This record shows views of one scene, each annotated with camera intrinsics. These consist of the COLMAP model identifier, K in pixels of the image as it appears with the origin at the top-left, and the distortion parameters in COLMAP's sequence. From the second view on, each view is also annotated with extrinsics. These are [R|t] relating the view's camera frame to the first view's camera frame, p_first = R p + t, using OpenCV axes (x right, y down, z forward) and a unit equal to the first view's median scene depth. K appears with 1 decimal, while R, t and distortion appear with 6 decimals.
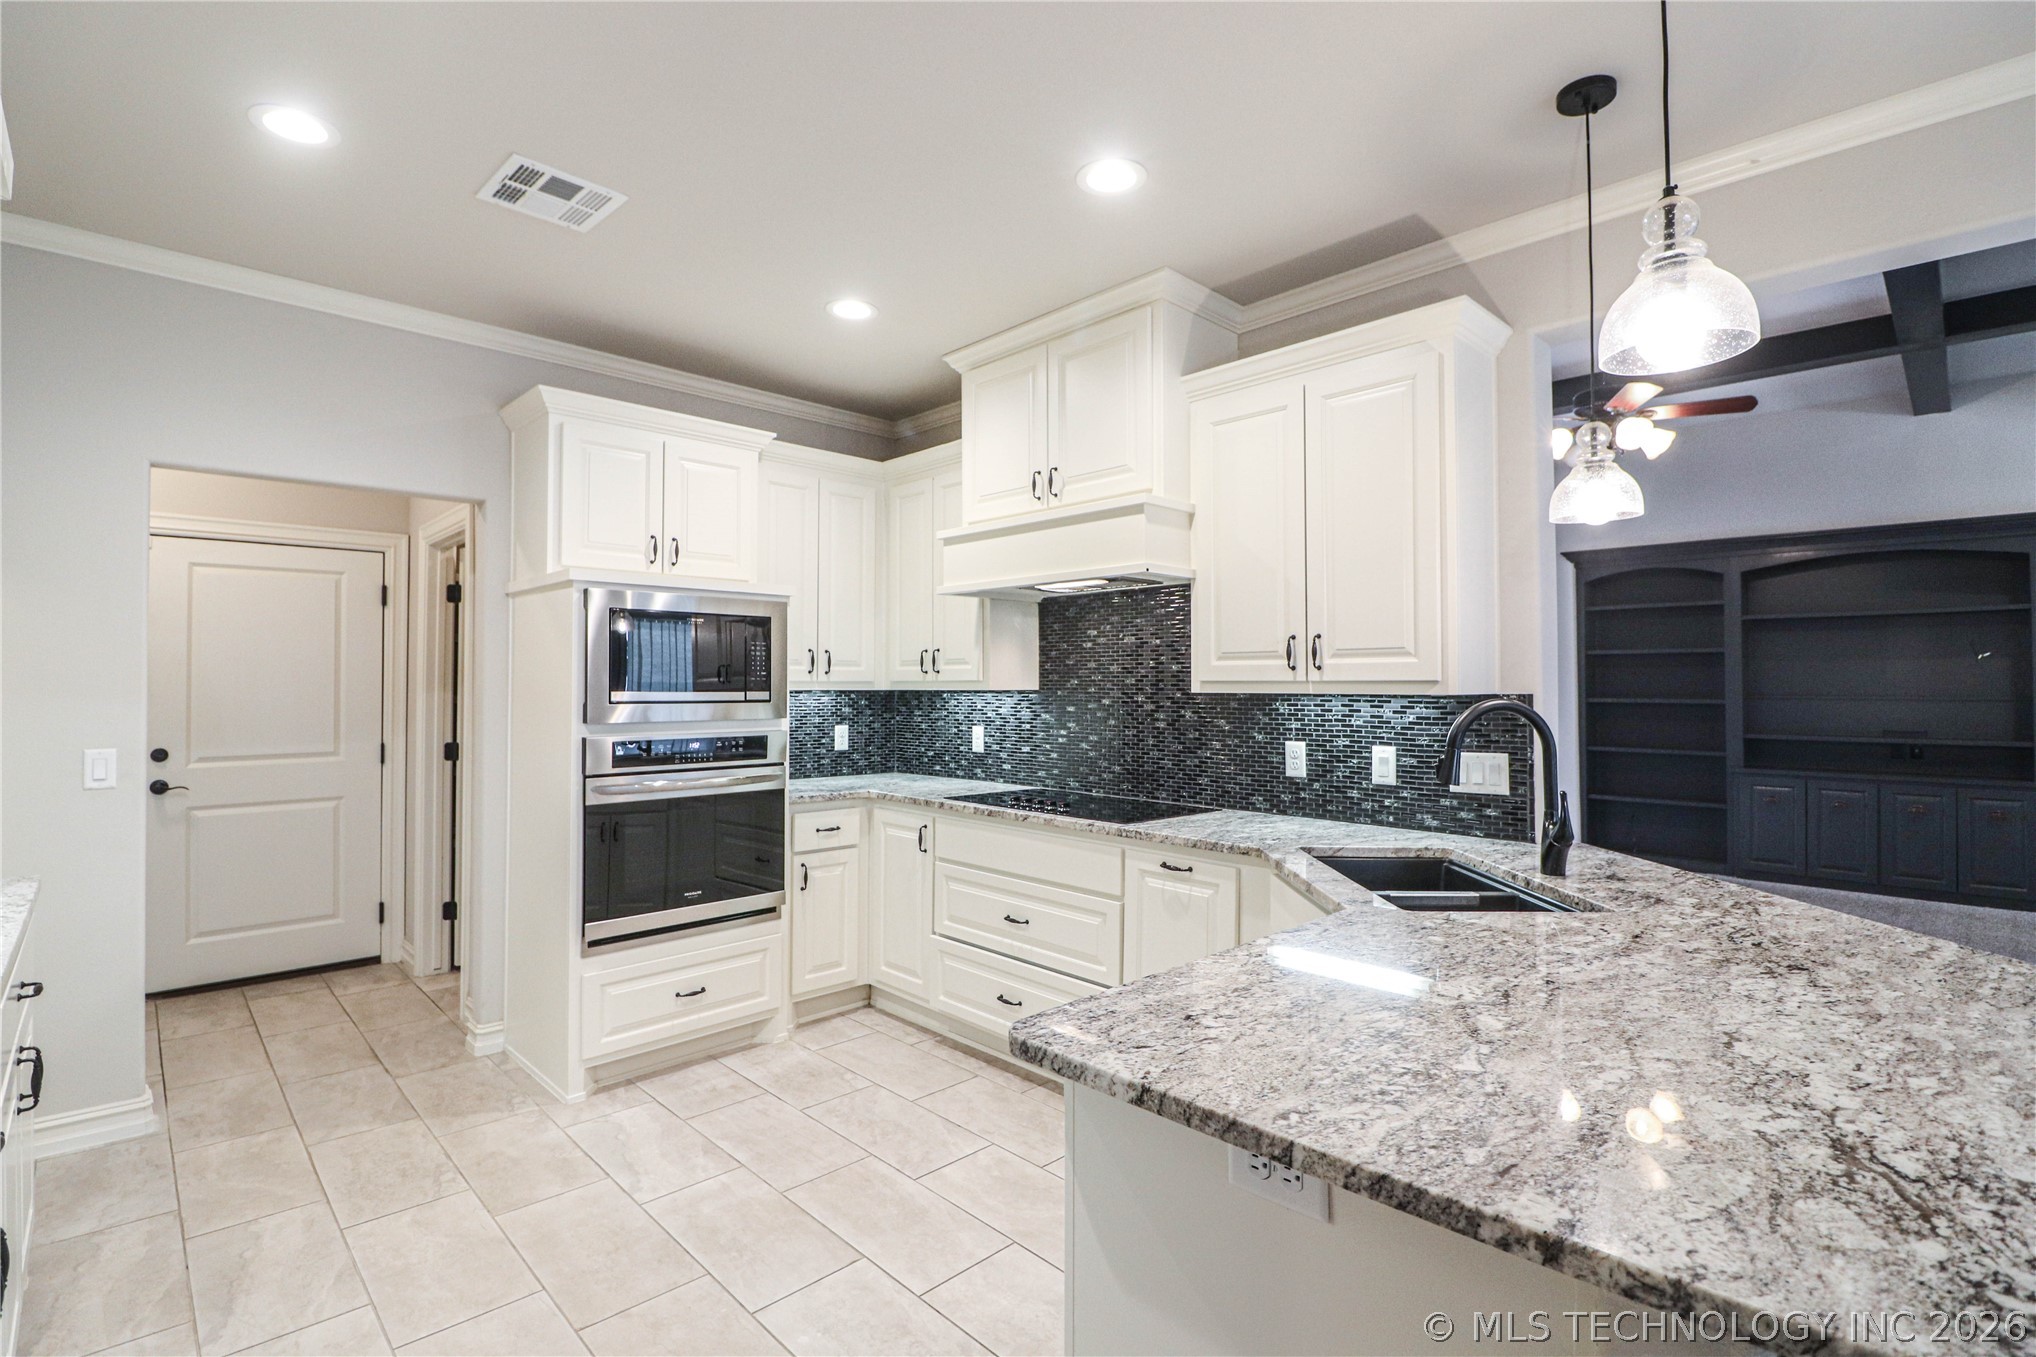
lens RADIAL K [[965.9, 0, 1047.6], [0, 965.9, 661.7], [0, 0, 1]] dist [-0.010764, -0.004830]
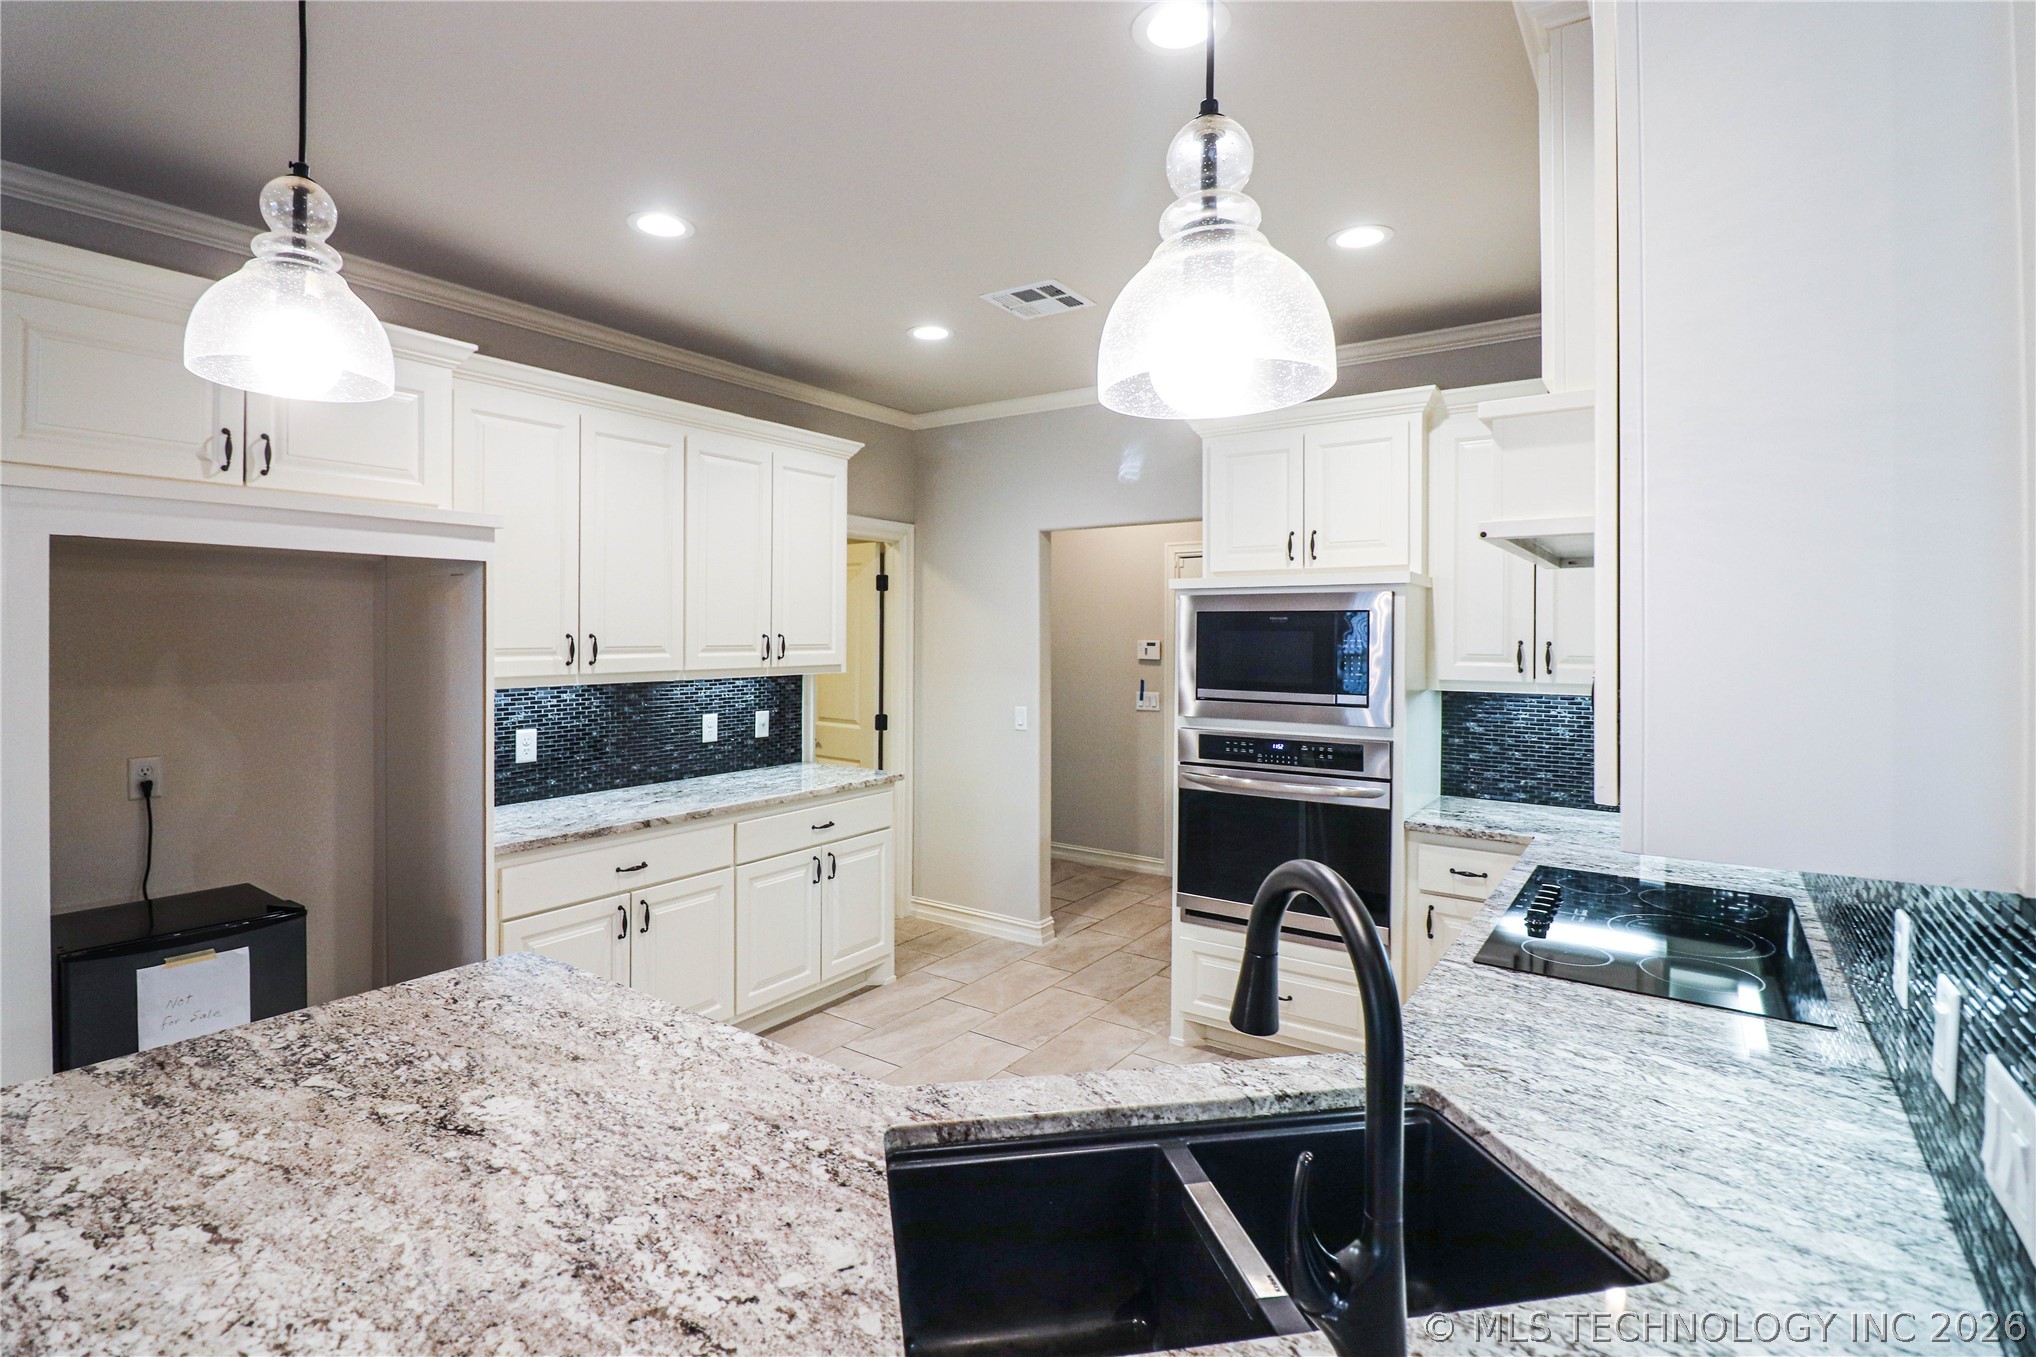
lens RADIAL K [[965.9, 0, 935.6], [0, 965.9, 633.7], [0, 0, 1]] dist [-0.010764, -0.004830]
pose [[0.129457, 0.001661, -0.991584, 1.689468], [0.023845, 0.999704, 0.004788, -0.124024], [0.991298, -0.024264, 0.129379, 1.594463]]
